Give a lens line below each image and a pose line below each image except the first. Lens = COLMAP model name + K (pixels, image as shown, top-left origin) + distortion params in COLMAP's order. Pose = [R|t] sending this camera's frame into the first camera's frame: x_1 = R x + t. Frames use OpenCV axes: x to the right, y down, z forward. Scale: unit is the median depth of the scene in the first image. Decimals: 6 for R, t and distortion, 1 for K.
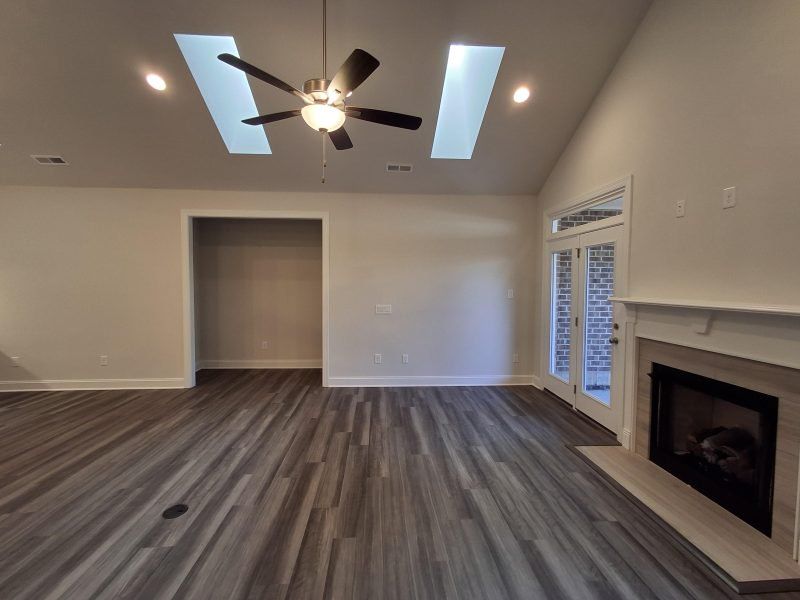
lens RADIAL K [[362.6, 0, 397.7], [0, 362.6, 296.8], [0, 0, 1]] dist [0.011918, -0.003400]
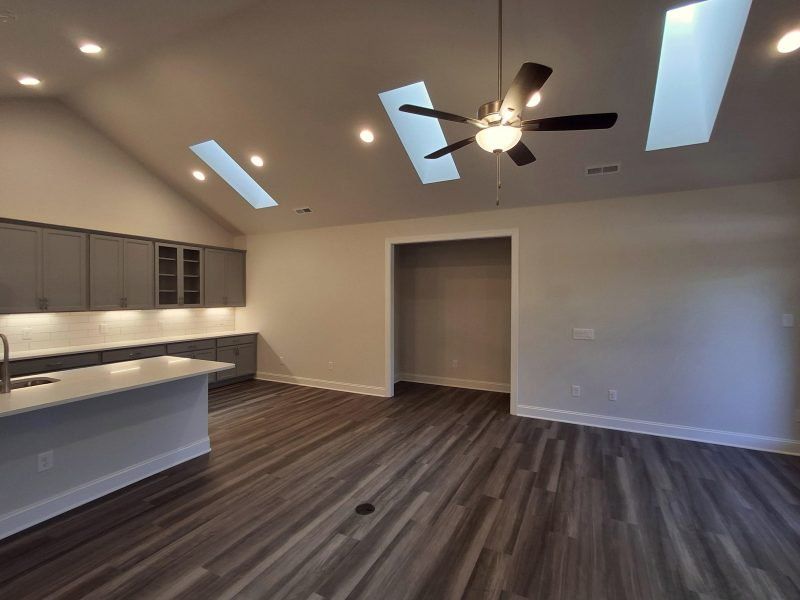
lens RADIAL K [[373.2, 0, 397.9], [0, 373.2, 298.9], [0, 0, 1]] dist [0.001662, 0.000449]
pose [[0.862179, -0.000977, -0.506602, 0.049852], [-0.016911, 0.999385, -0.030709, -0.023587], [0.506321, 0.035044, 0.861633, 0.019262]]
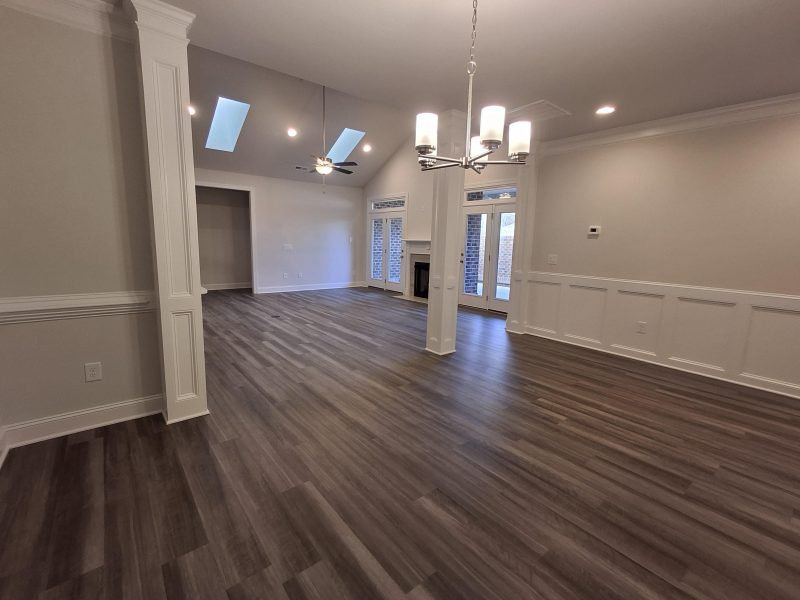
lens RADIAL K [[362.6, 0, 396.9], [0, 362.6, 298.3], [0, 0, 1]] dist [0.011918, -0.003400]
pose [[0.812923, -0.080526, 0.576778, -1.032825], [0.006859, 0.991650, 0.128779, 0.089194], [-0.582331, -0.100731, 0.806687, -1.186252]]
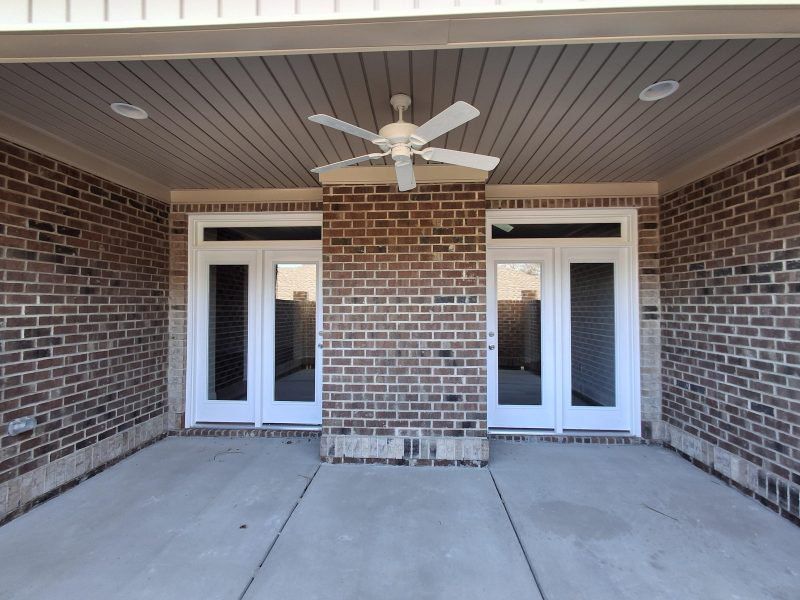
lens RADIAL K [[373.2, 0, 400.4], [0, 373.2, 297.3], [0, 0, 1]] dist [0.001662, 0.000449]
pose [[-0.112080, -0.031084, -0.993213, 2.019719], [-0.046917, 0.998561, -0.025957, 0.011072], [0.992591, 0.043689, -0.113377, 0.928656]]
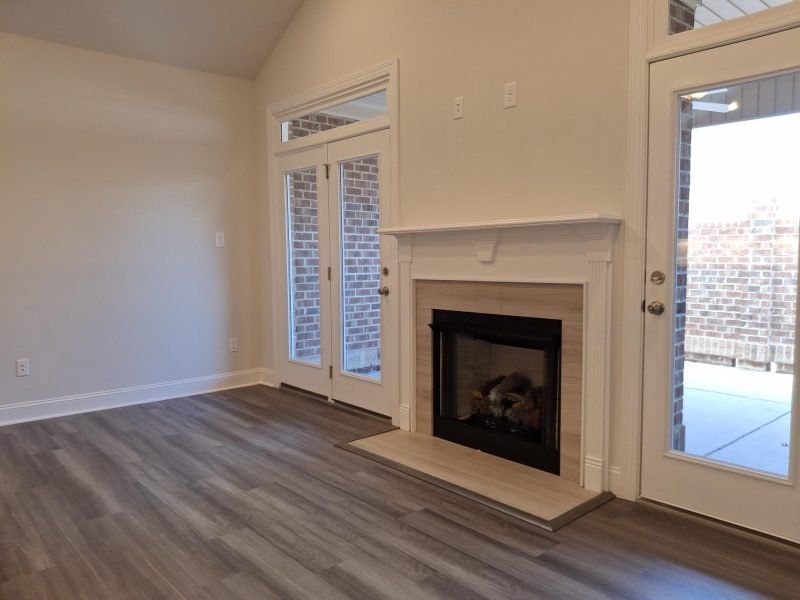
lens RADIAL K [[593.8, 0, 404.3], [0, 593.8, 299.8], [0, 0, 1]] dist [0.037698, -0.083470]
pose [[0.781595, -0.056321, 0.621238, -0.117533], [0.034272, 0.998289, 0.047386, 0.092768], [-0.622844, -0.015746, 0.782188, 0.056497]]
